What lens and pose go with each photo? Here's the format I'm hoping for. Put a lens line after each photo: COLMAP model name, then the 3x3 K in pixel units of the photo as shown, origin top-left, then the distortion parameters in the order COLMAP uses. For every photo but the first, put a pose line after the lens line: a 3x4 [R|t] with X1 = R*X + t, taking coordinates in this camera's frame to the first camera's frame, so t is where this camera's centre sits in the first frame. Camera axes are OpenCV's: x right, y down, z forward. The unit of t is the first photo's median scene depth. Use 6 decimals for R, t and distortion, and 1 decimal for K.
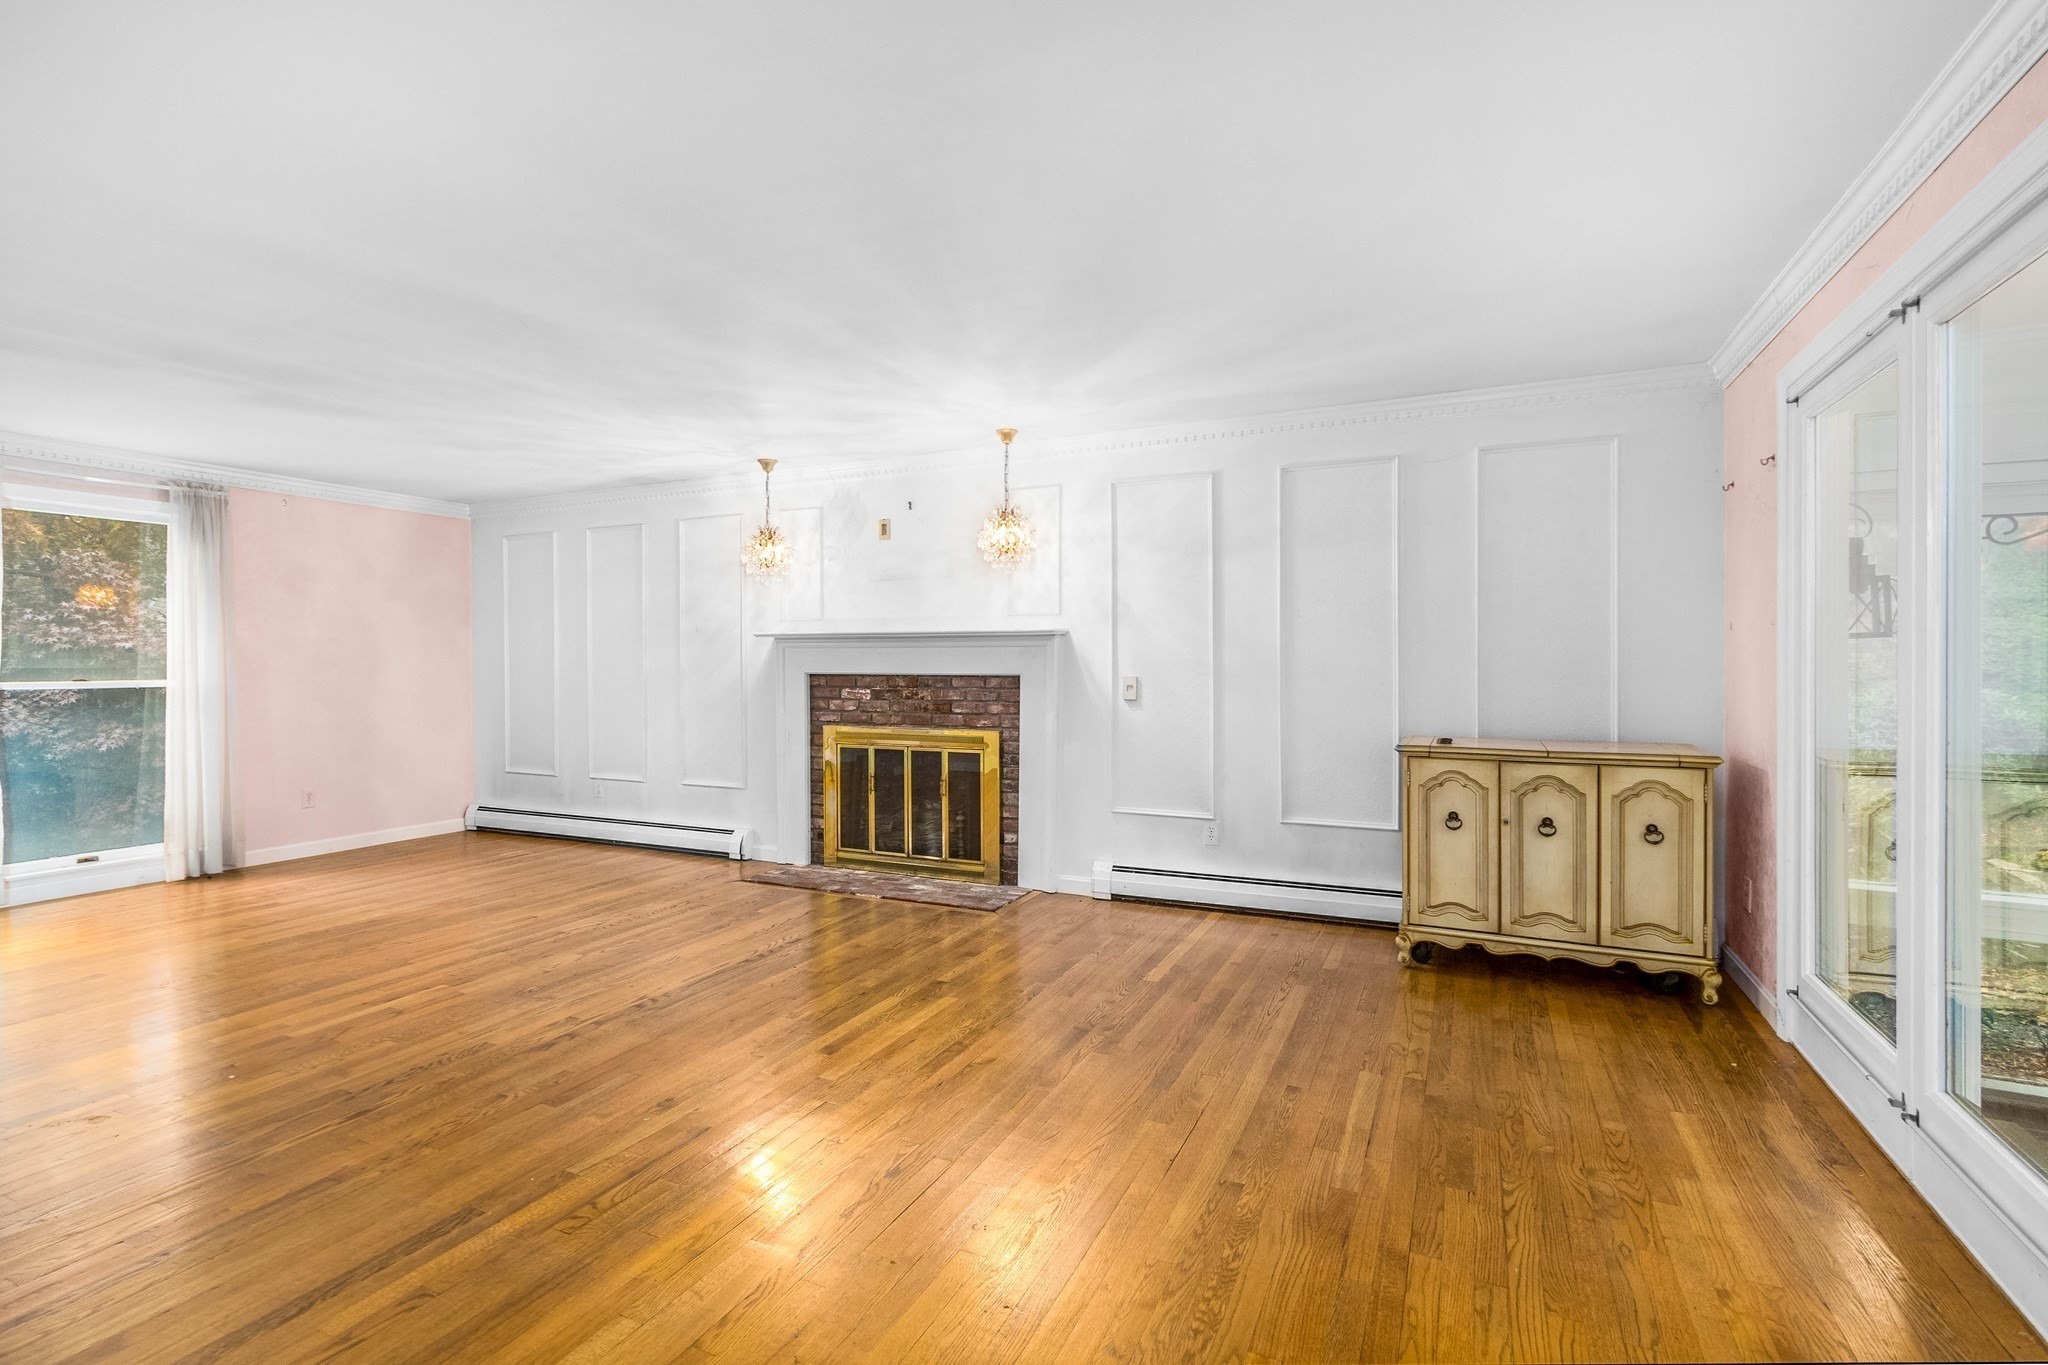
lens RADIAL K [[967.0, 0, 1011.9], [0, 967.0, 673.2], [0, 0, 1]] dist [-0.001064, -0.001065]
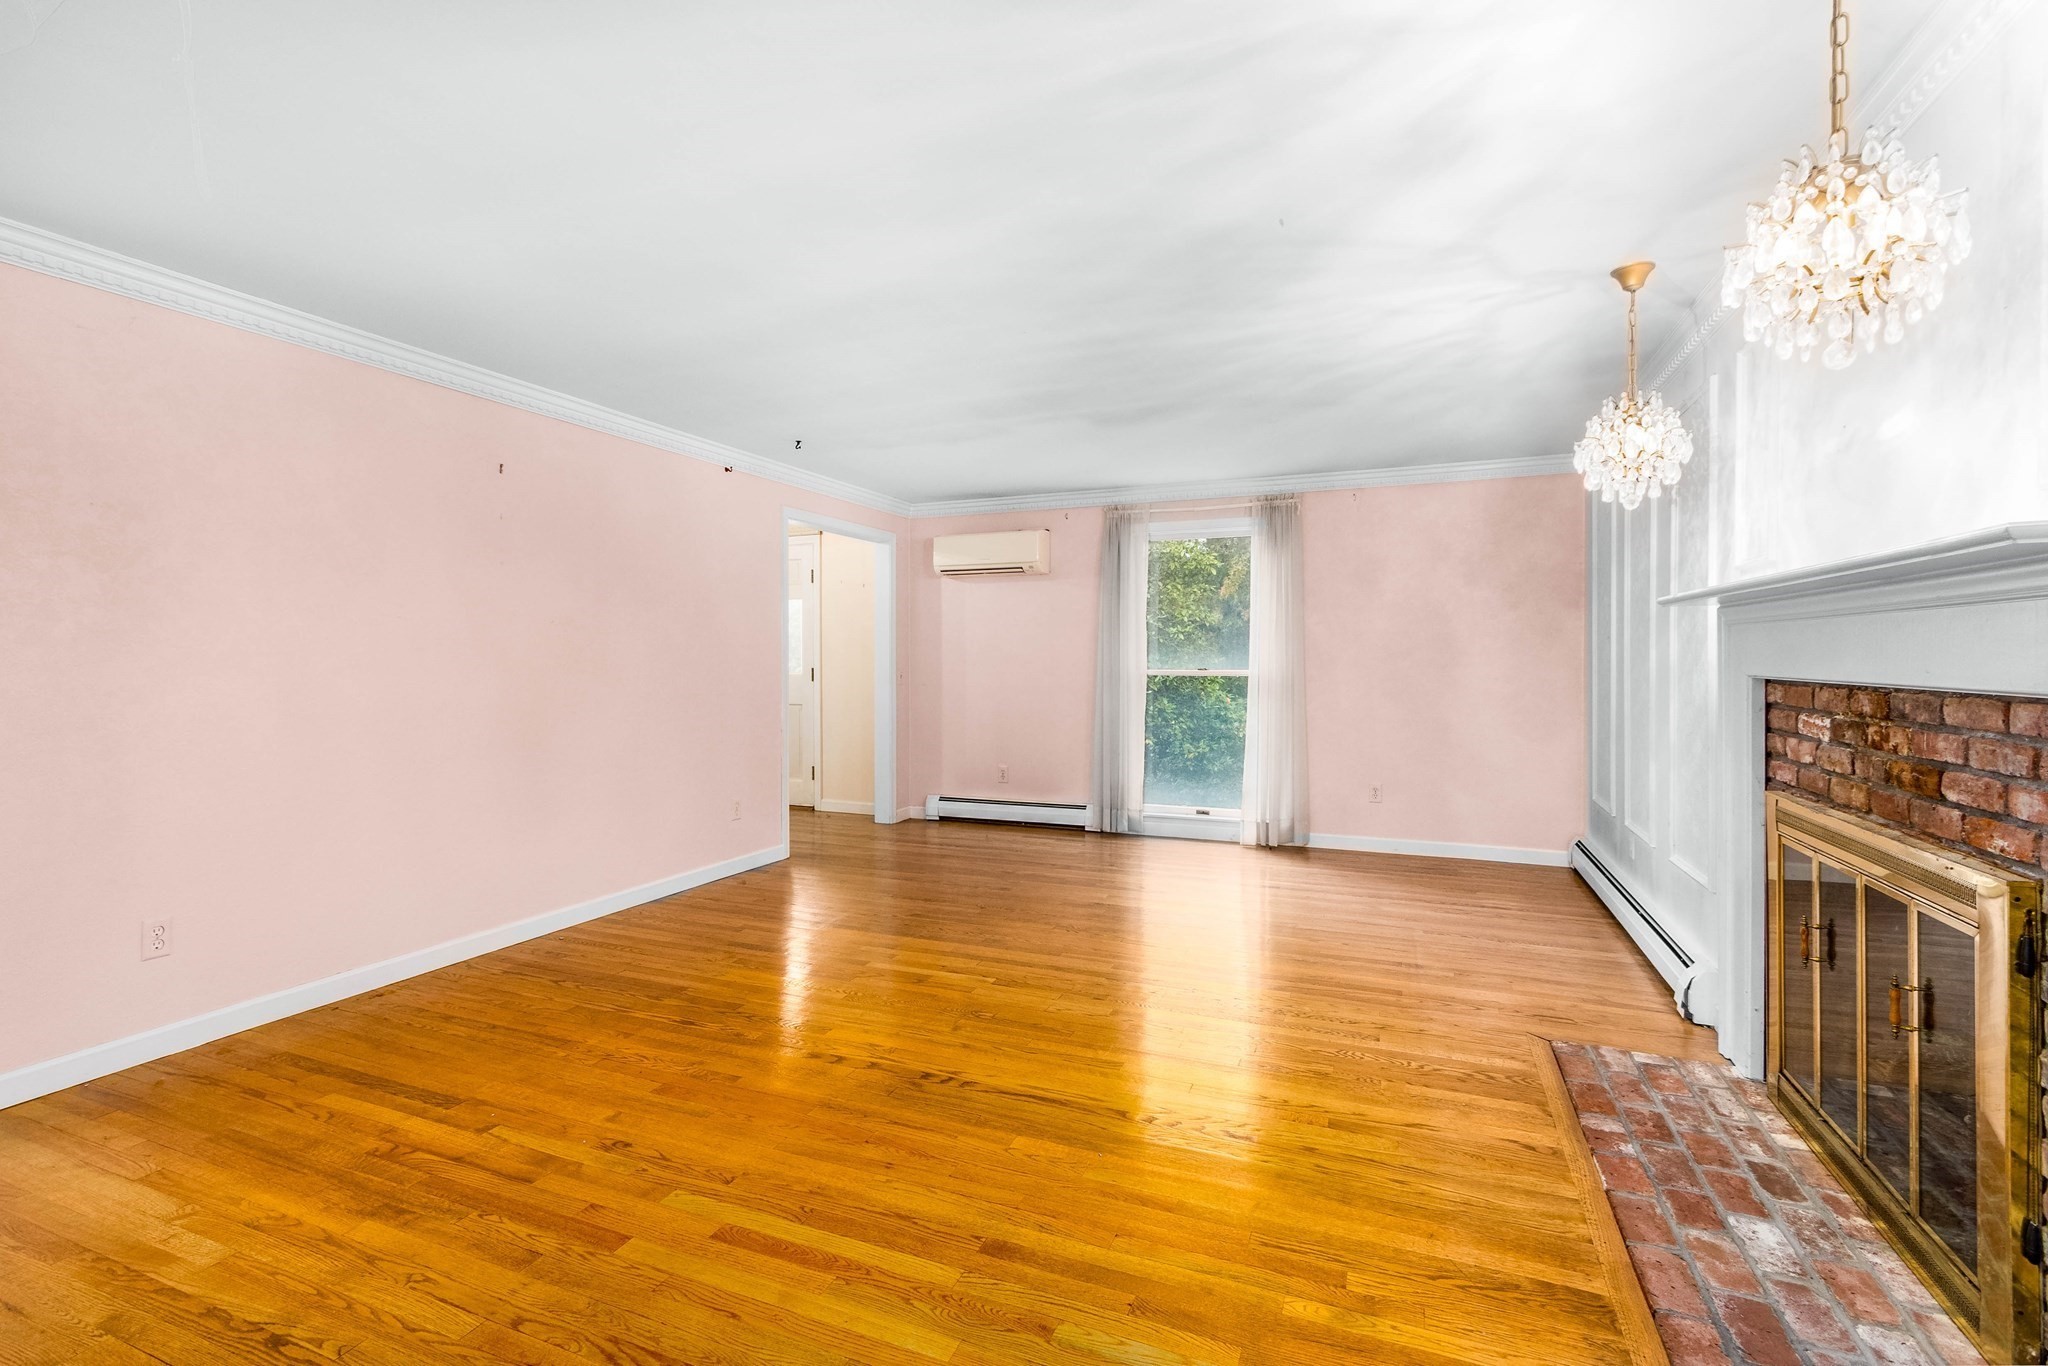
lens RADIAL K [[967.0, 0, 1009.5], [0, 967.0, 673.8], [0, 0, 1]] dist [-0.001064, -0.001065]
pose [[0.032911, 0.018489, -0.999287, 0.268351], [-0.010492, 0.999780, 0.018152, -0.006595], [0.999403, 0.009888, 0.033098, 0.655892]]
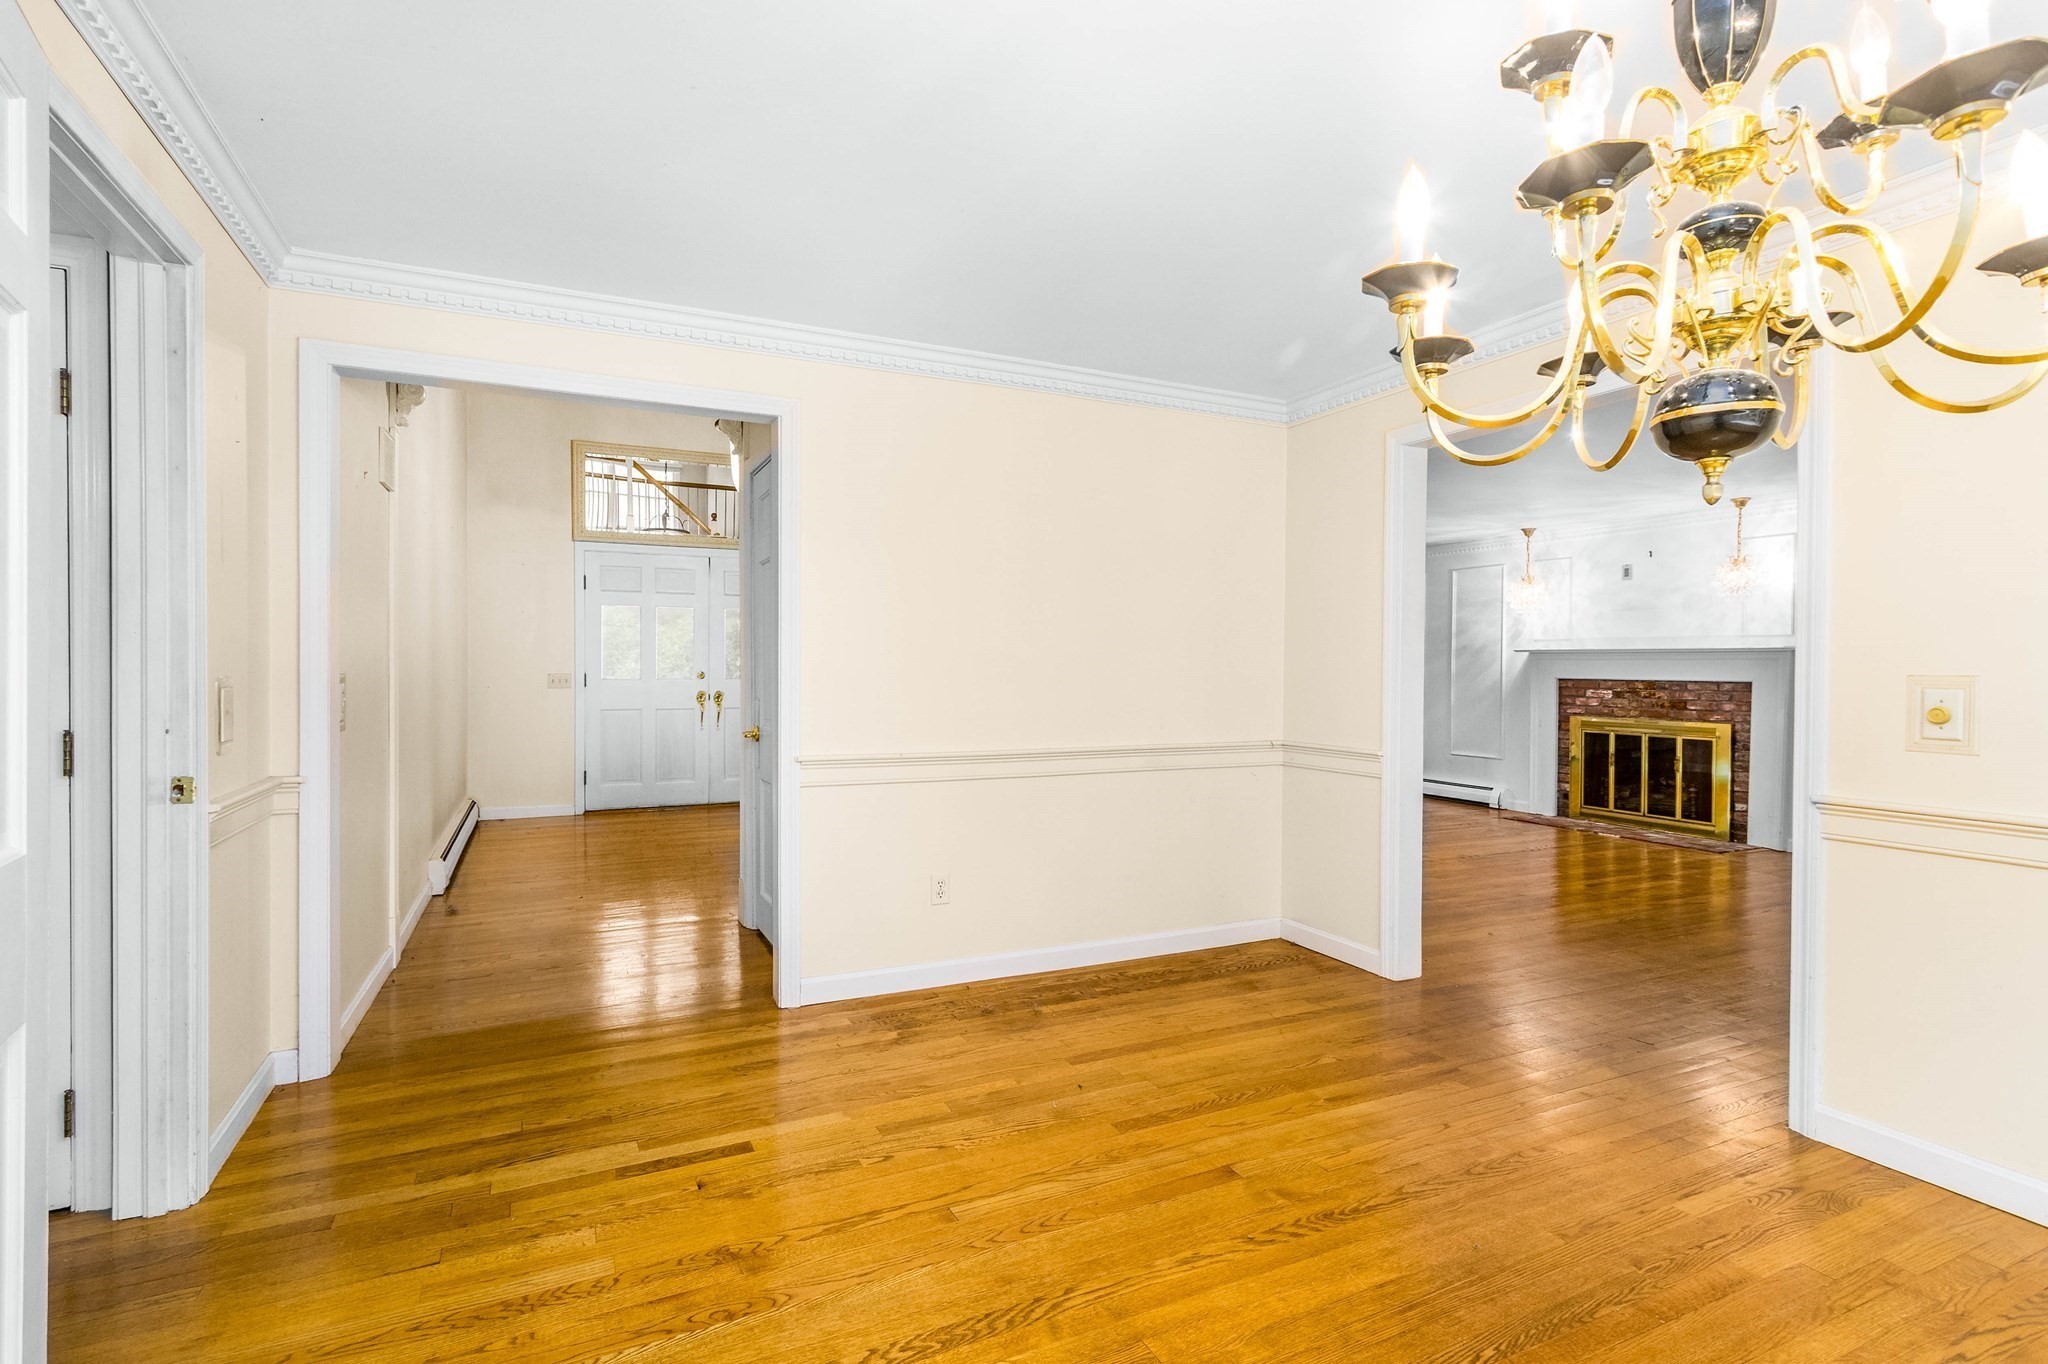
lens RADIAL K [[967.0, 0, 937.8], [0, 967.0, 675.7], [0, 0, 1]] dist [-0.001064, -0.001065]
pose [[0.738029, 0.013917, -0.674626, 0.072533], [-0.016260, 0.999864, 0.002837, 0.007727], [0.674573, 0.008876, 0.738155, -0.663808]]
